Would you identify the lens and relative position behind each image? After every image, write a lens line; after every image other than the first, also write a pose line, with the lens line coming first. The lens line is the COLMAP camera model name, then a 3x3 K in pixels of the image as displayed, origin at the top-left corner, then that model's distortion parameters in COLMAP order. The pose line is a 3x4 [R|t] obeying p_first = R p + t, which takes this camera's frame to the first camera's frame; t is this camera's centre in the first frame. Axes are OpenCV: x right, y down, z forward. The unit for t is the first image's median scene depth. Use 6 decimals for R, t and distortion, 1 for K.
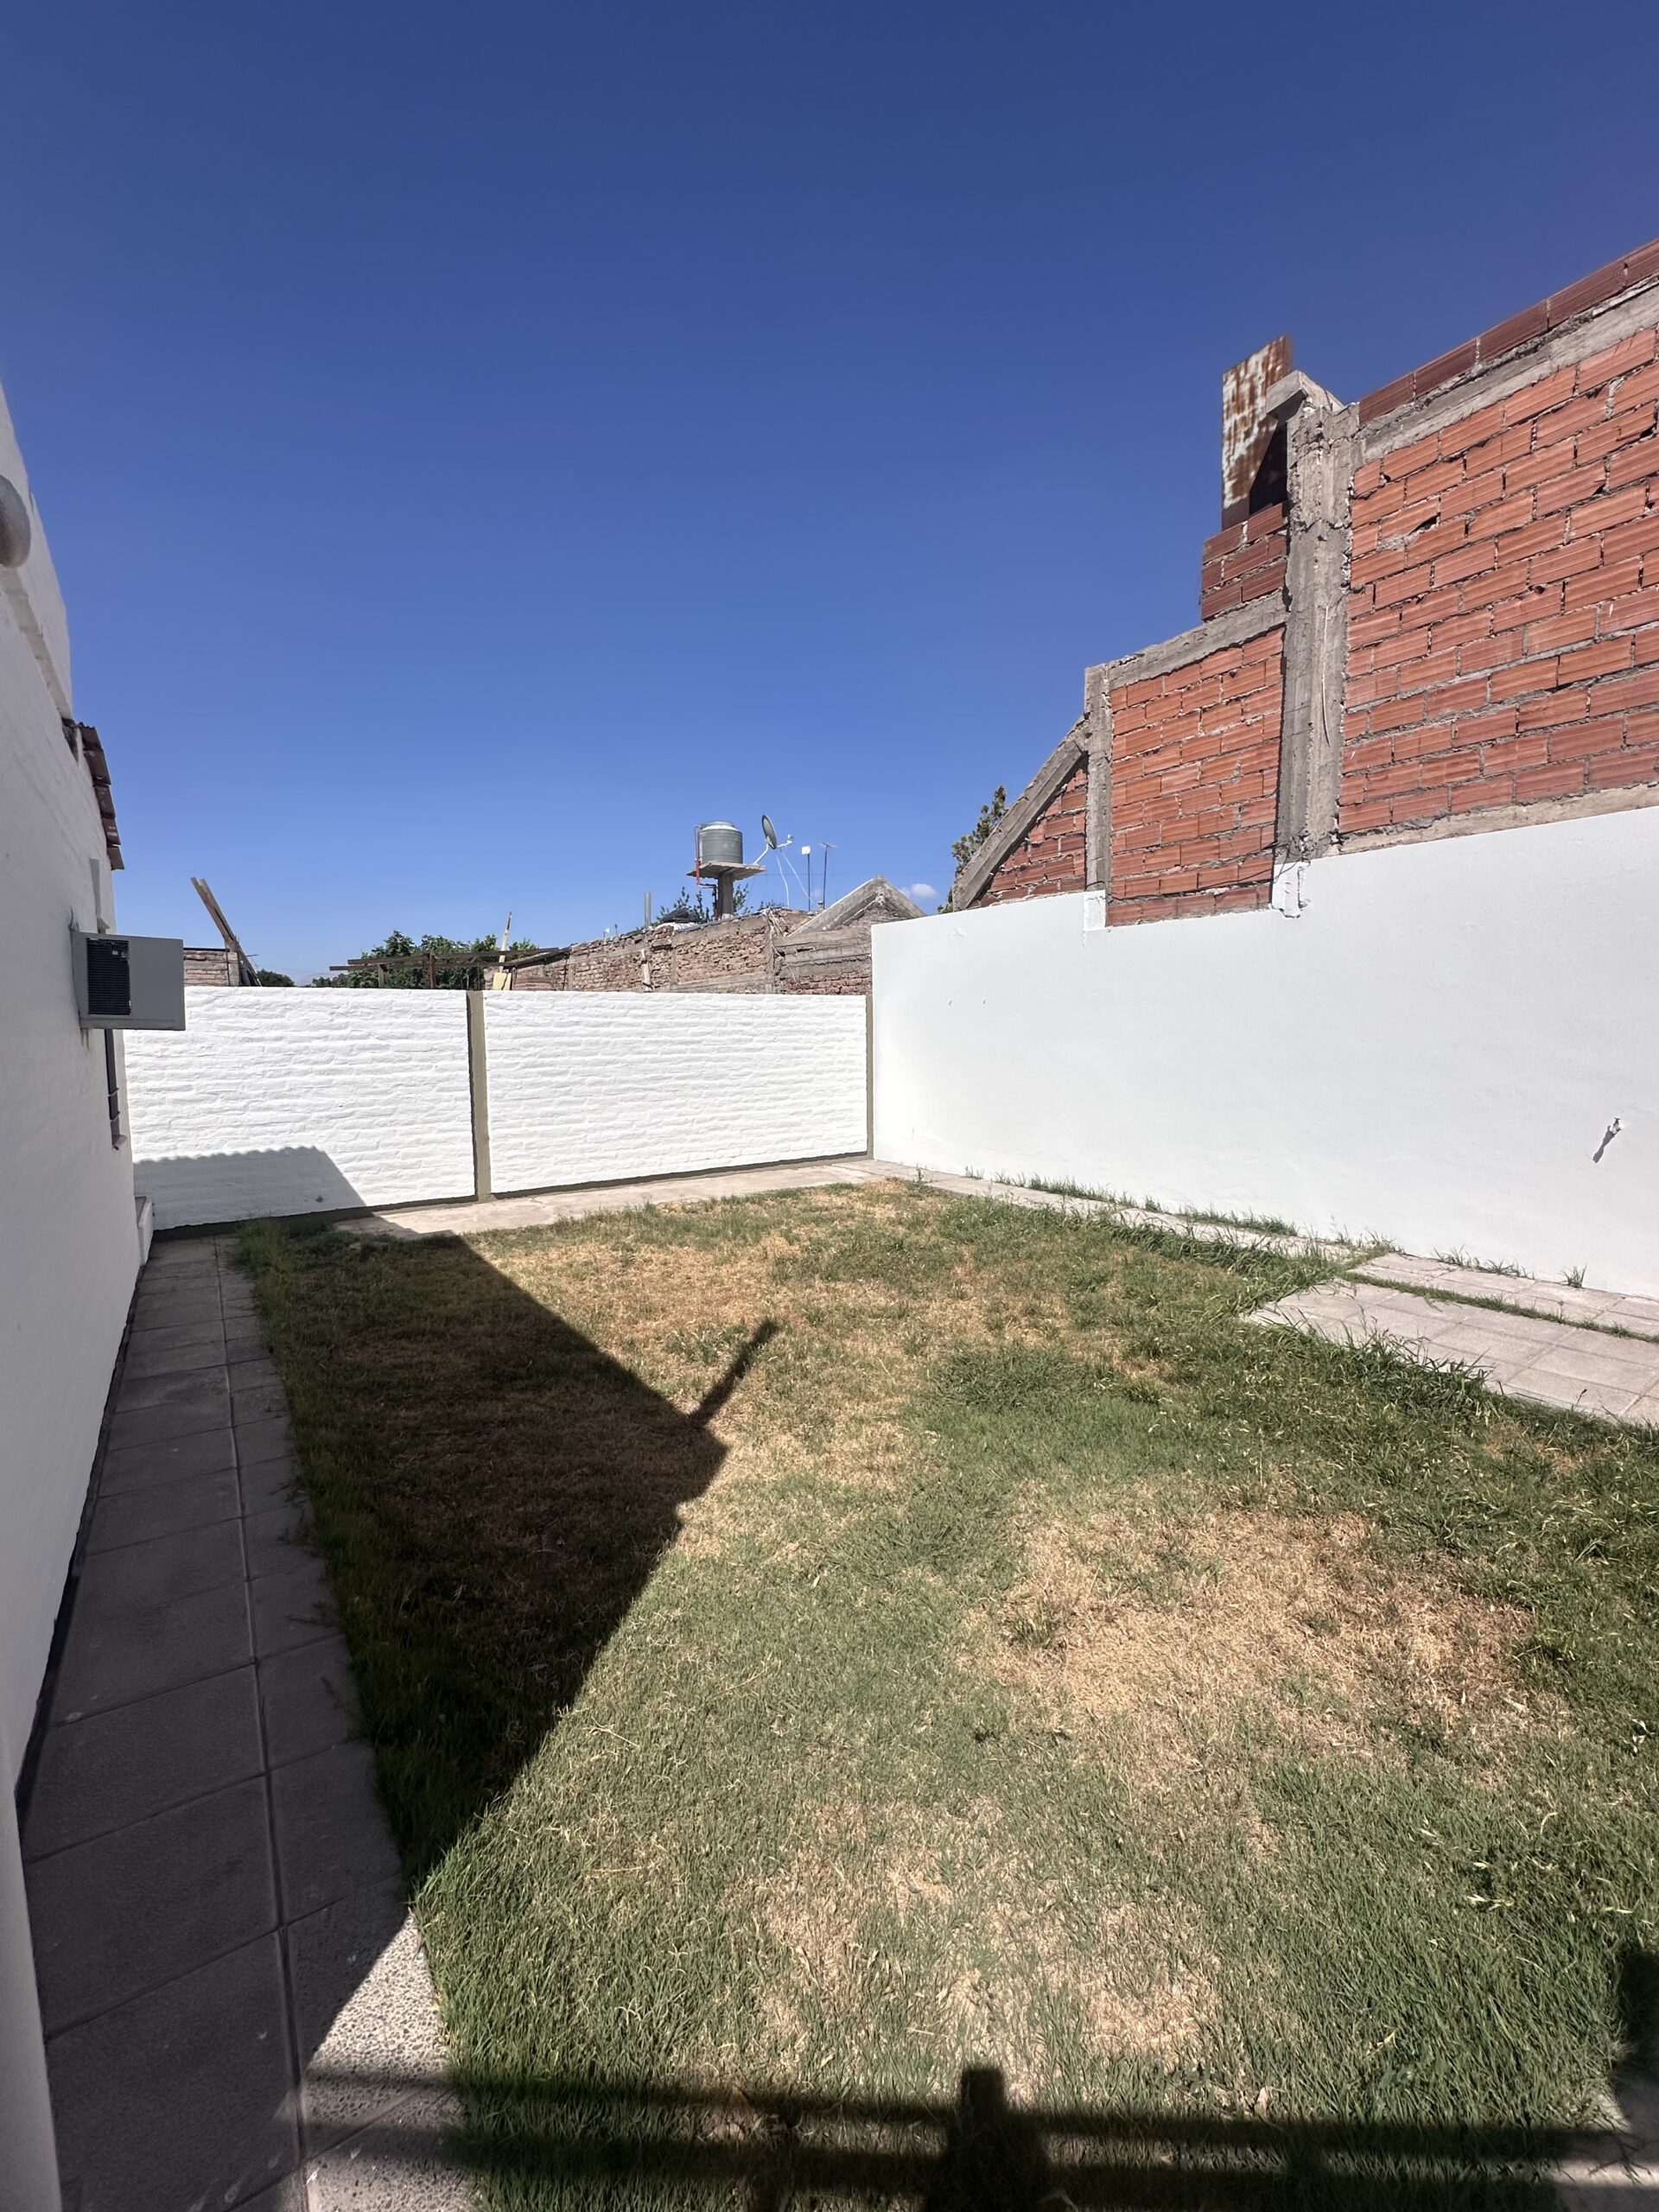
lens RADIAL K [[884.6, 0, 829.8], [0, 884.6, 1103.7], [0, 0, 1]] dist [-0.003488, 0.000633]
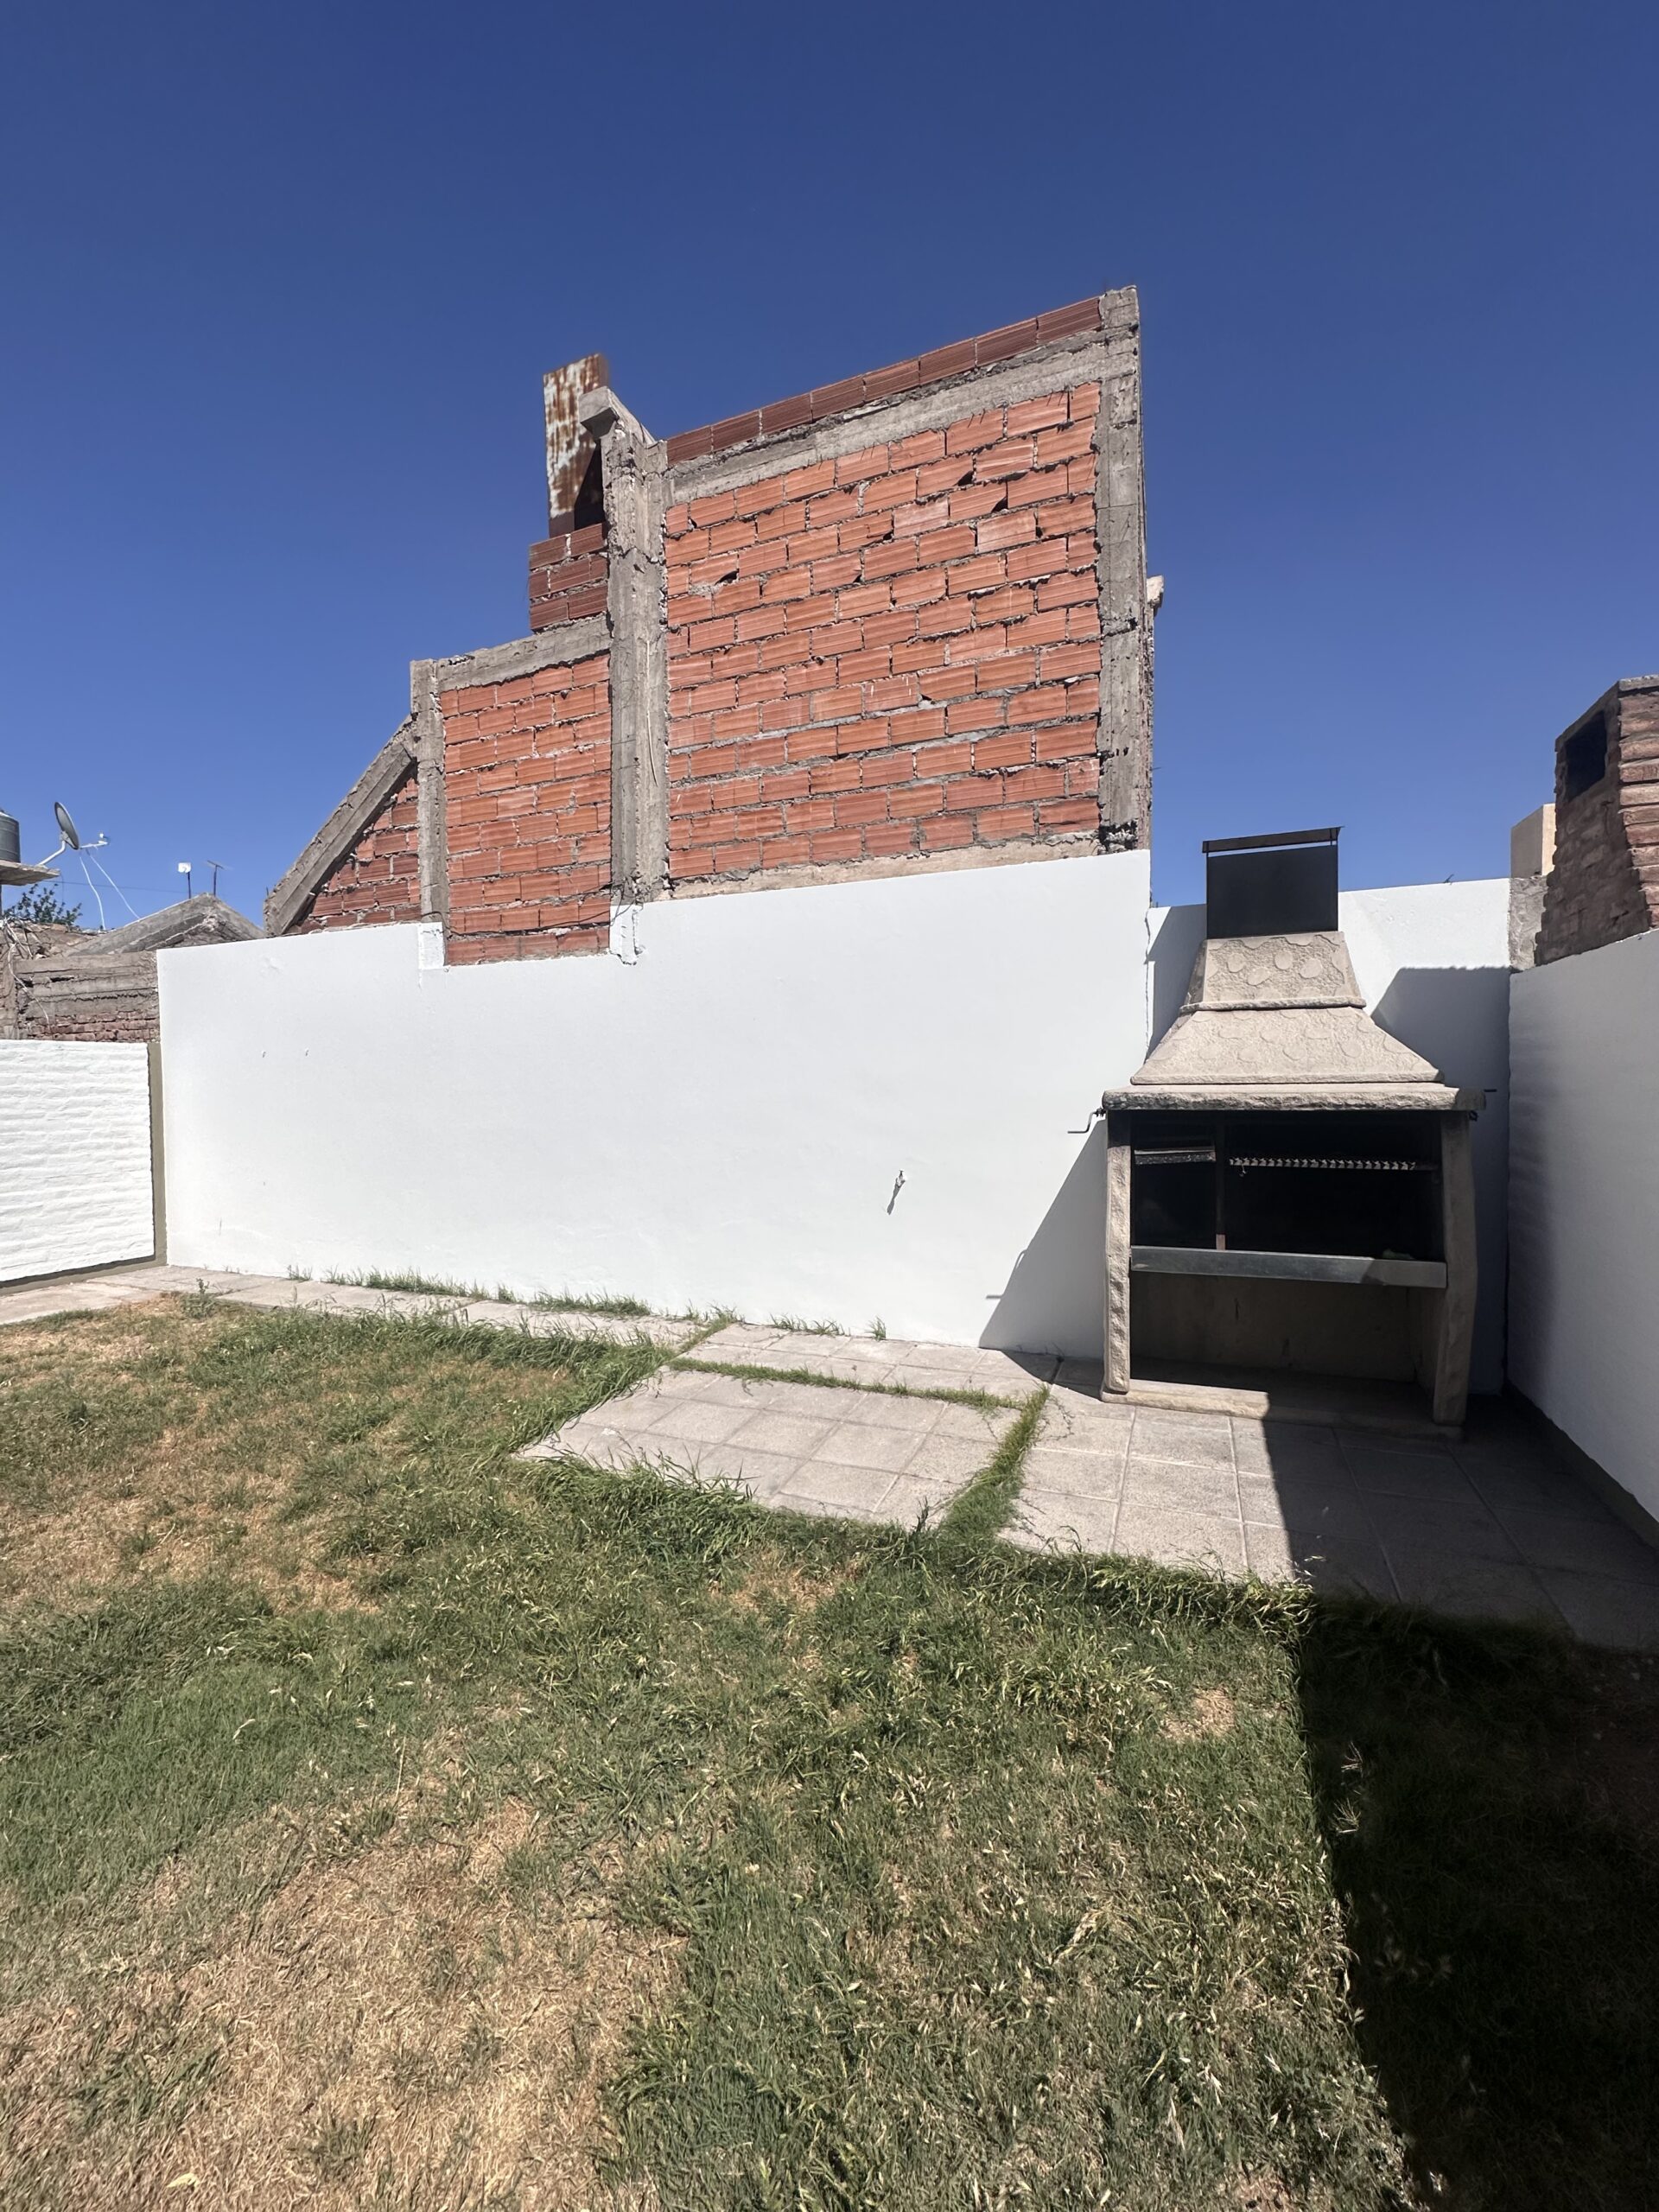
lens RADIAL K [[884.6, 0, 832.5], [0, 884.6, 1103.6], [0, 0, 1]] dist [-0.003488, 0.000633]
pose [[0.845174, -0.014987, 0.534281, 0.205370], [0.050056, 0.997433, -0.051205, -0.009352], [-0.532142, 0.070021, 0.843755, 0.123555]]
